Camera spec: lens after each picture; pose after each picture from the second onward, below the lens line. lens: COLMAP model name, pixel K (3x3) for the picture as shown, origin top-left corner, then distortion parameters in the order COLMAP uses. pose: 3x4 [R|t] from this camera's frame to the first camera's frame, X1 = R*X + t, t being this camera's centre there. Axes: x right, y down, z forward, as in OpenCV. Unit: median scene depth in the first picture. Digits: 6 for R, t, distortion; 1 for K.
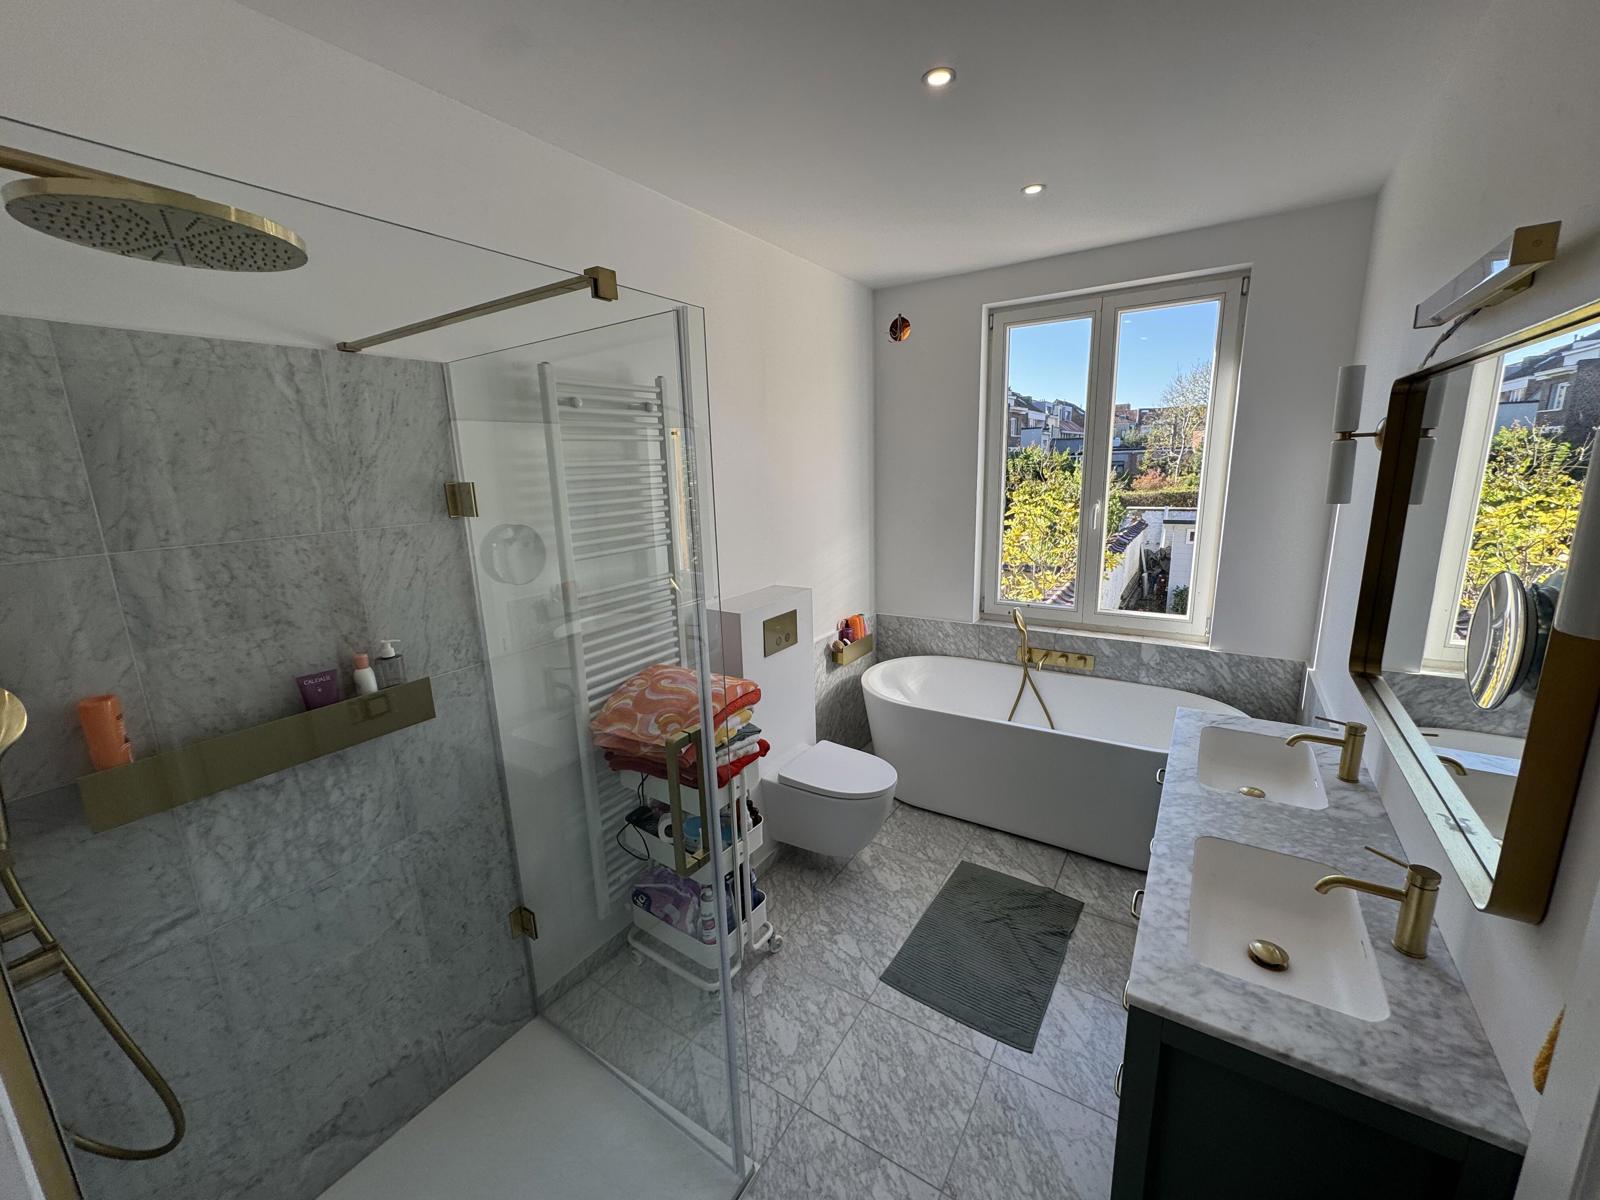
lens RADIAL K [[635.3, 0, 798.6], [0, 635.3, 598.7], [0, 0, 1]] dist [-0.001986, 0.000266]
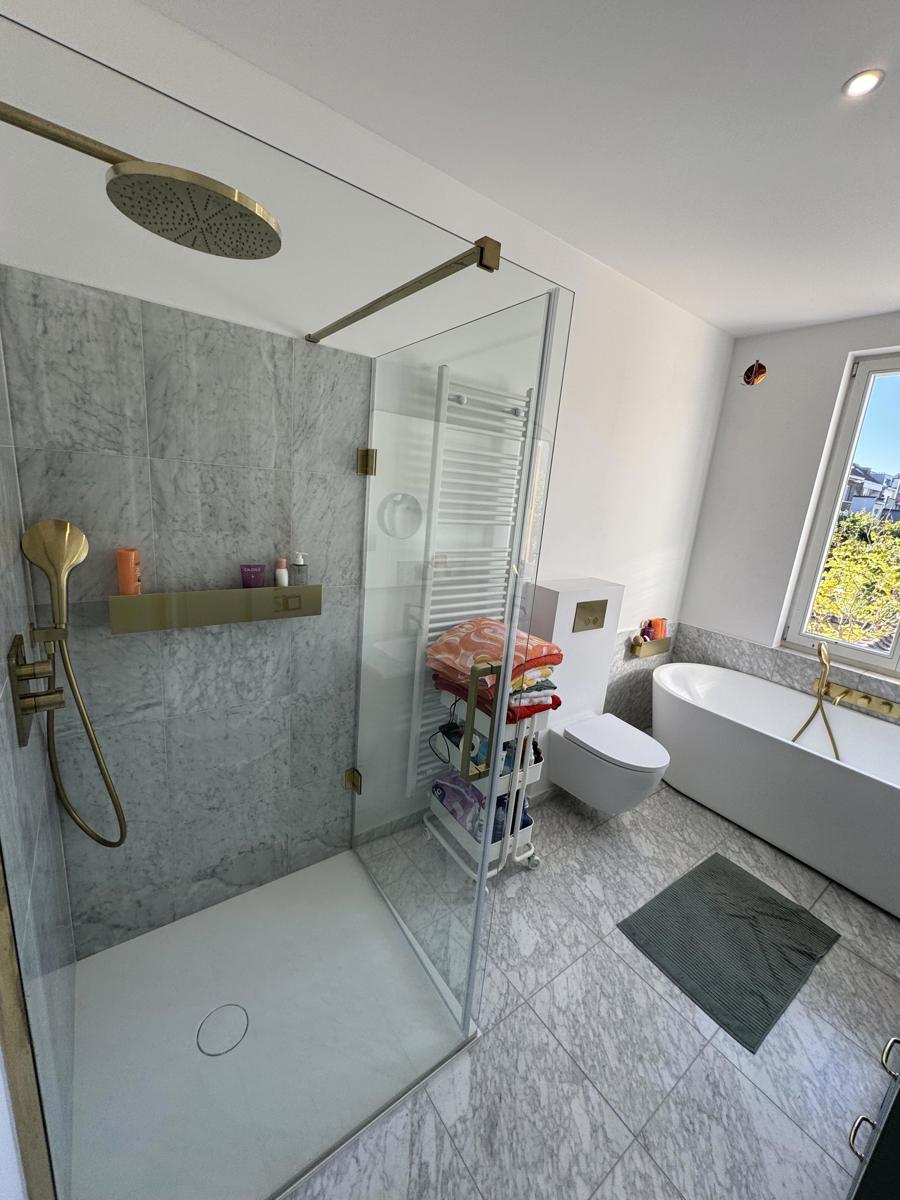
lens RADIAL K [[476.5, 0, 452.8], [0, 476.5, 597.8], [0, 0, 1]] dist [-0.001986, 0.000266]
pose [[0.929350, 0.192094, -0.315290, 0.011853], [-0.188721, 0.981153, 0.041504, 0.046101], [0.317321, 0.020930, 0.948087, 0.093002]]
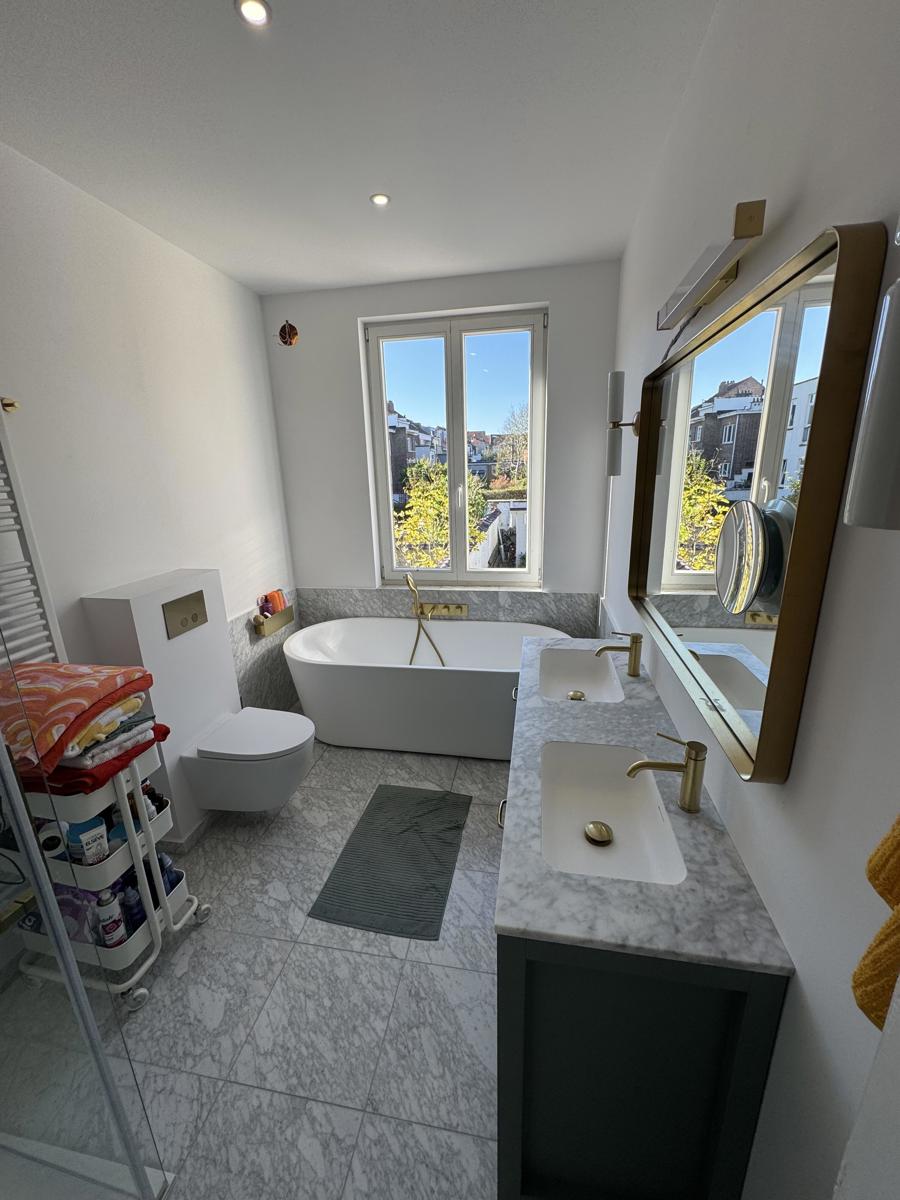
lens RADIAL K [[476.5, 0, 450.7], [0, 476.5, 596.6], [0, 0, 1]] dist [-0.001986, 0.000266]
pose [[0.922648, -0.097597, 0.373090, 0.119658], [0.080982, 0.994908, 0.059992, 0.020684], [-0.377046, -0.025138, 0.925853, 0.179013]]
